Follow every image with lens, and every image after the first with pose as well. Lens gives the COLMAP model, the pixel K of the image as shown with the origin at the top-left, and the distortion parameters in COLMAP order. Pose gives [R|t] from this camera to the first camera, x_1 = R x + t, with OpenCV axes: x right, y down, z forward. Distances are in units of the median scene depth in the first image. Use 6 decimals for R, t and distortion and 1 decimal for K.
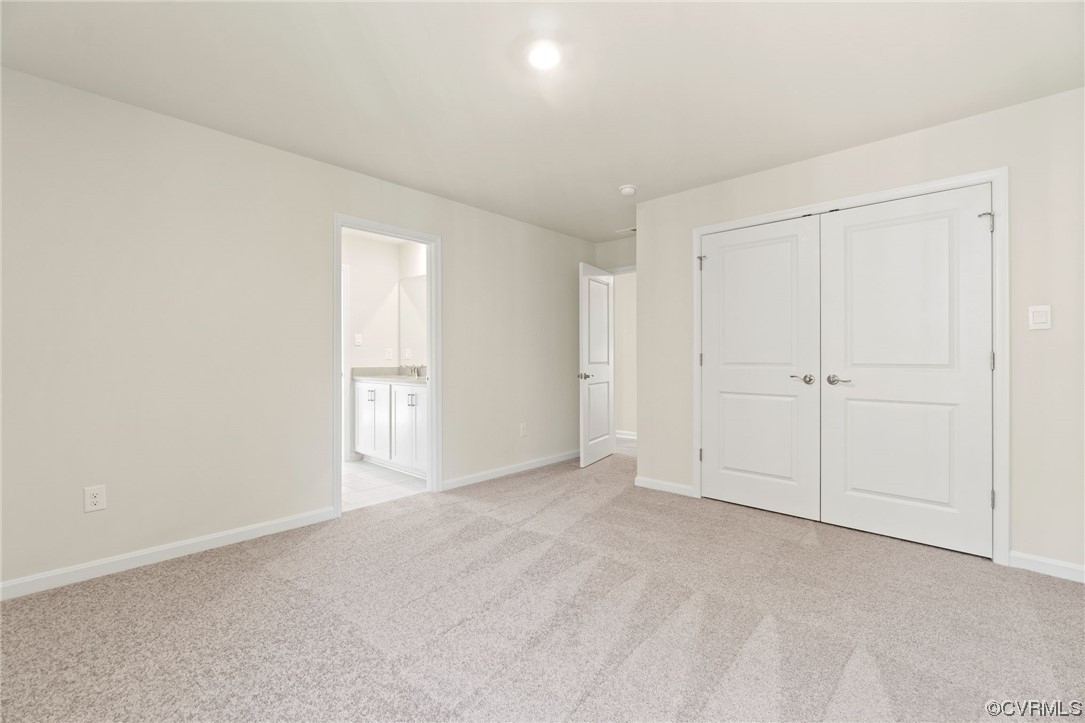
lens RADIAL K [[472.8, 0, 544.6], [0, 472.8, 360.2], [0, 0, 1]] dist [0.004461, 0.000560]
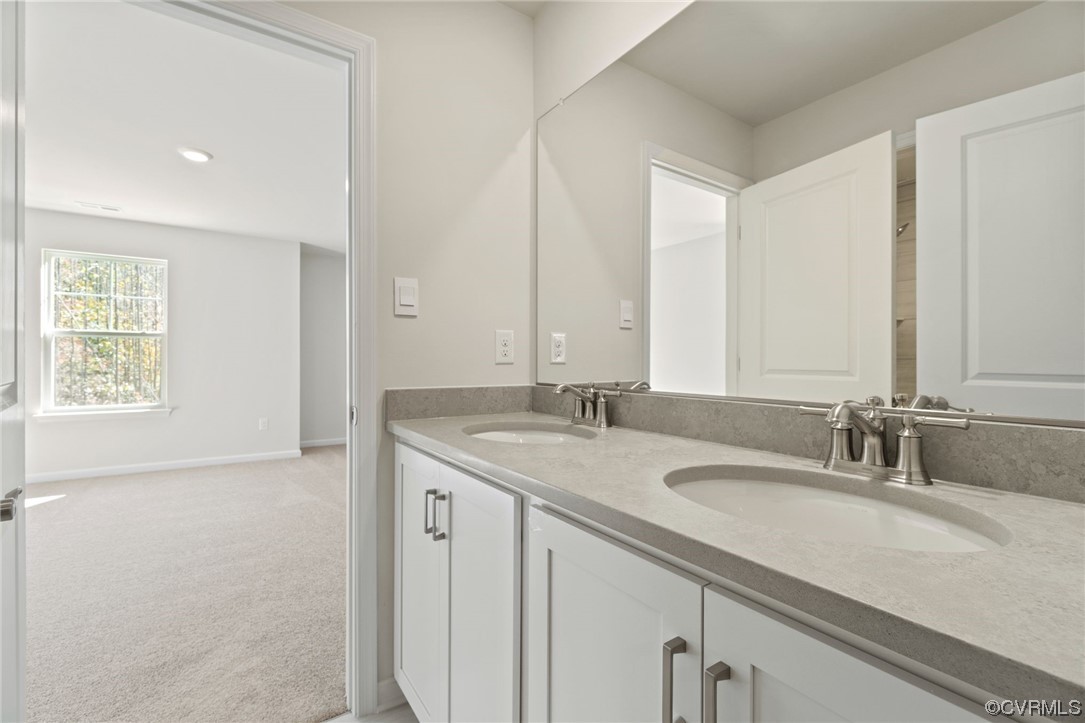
lens RADIAL K [[472.8, 0, 548.9], [0, 472.8, 361.4], [0, 0, 1]] dist [0.004461, 0.000560]
pose [[0.979028, 0.003029, -0.203702, -0.244213], [-0.003978, 0.999983, -0.004248, -0.001621], [0.203685, 0.004969, 0.979024, 0.721856]]
